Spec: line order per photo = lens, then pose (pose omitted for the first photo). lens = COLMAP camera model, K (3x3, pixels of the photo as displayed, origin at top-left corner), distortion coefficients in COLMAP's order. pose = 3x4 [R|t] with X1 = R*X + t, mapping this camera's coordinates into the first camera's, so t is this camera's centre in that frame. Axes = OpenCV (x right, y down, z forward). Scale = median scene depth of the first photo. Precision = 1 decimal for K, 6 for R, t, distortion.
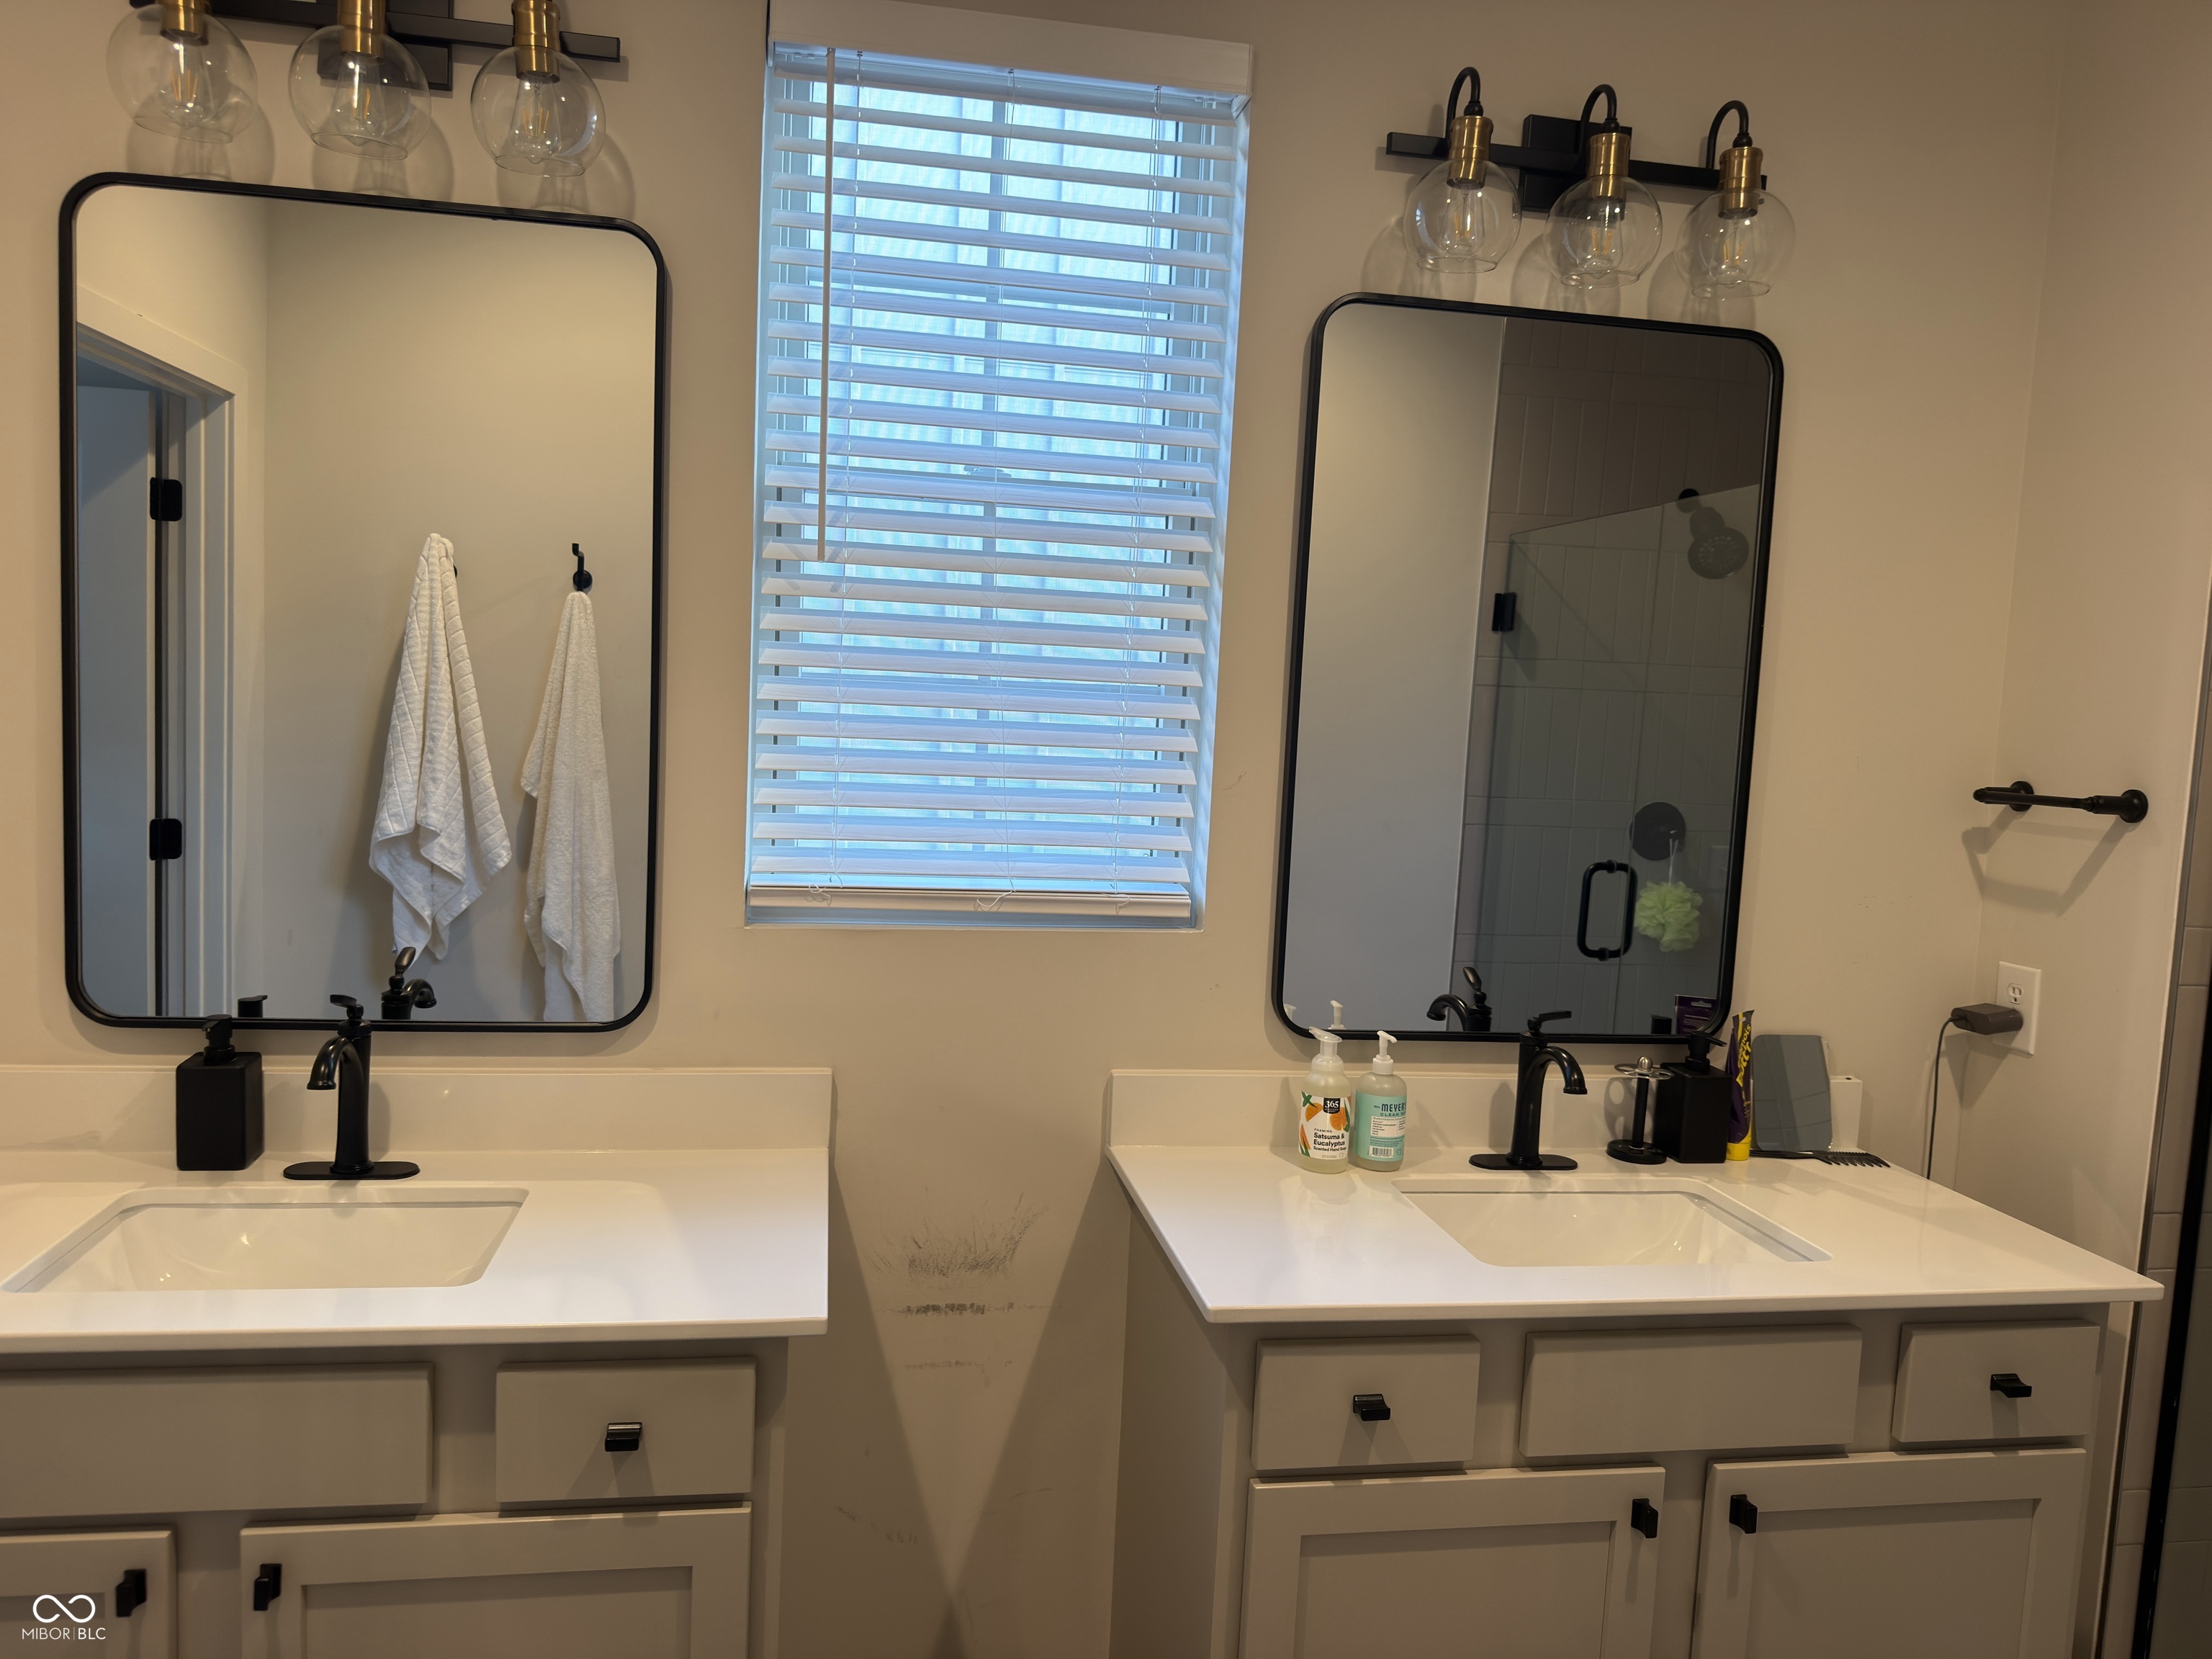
lens RADIAL K [[1560.8, 0, 1101.3], [0, 1560.8, 830.0], [0, 0, 1]] dist [0.066406, 0.000163]
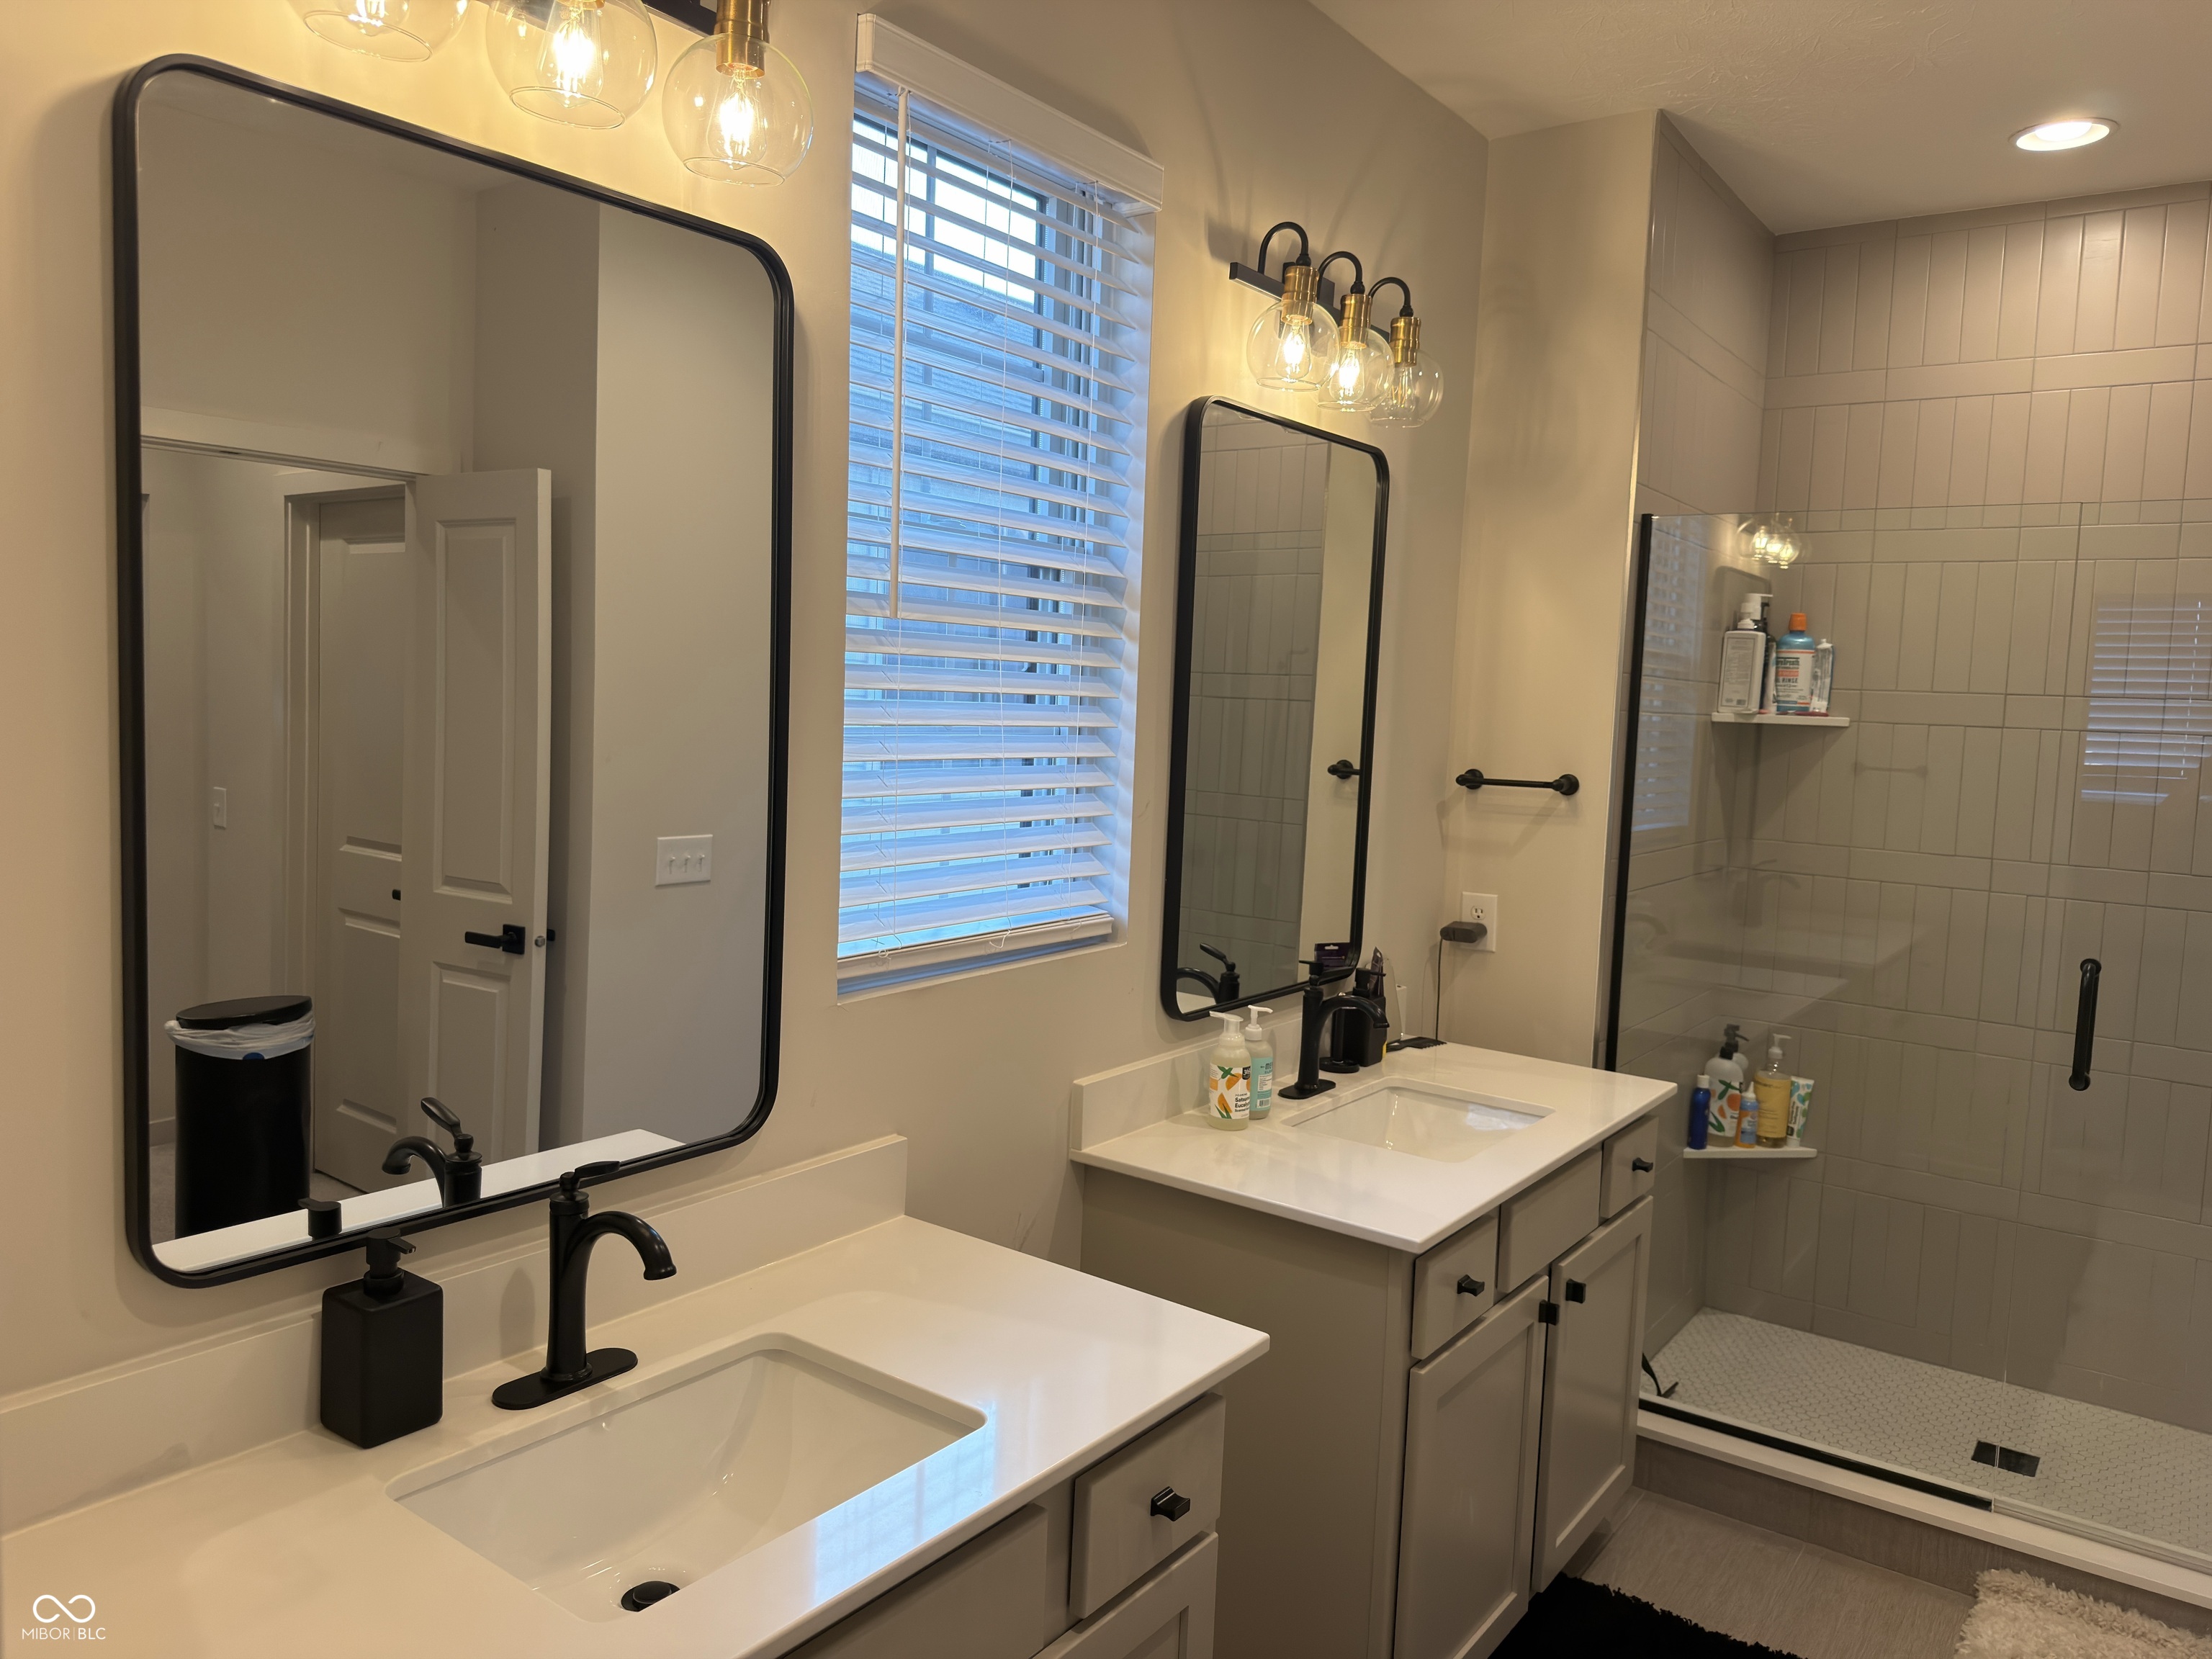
lens RADIAL K [[1560.8, 0, 1101.3], [0, 1560.8, 830.0], [0, 0, 1]] dist [0.066406, 0.000163]
pose [[0.727340, -0.082776, 0.681267, -0.732161], [0.059226, 0.996567, 0.057855, -0.086482], [-0.683717, -0.001731, 0.729745, 0.192810]]
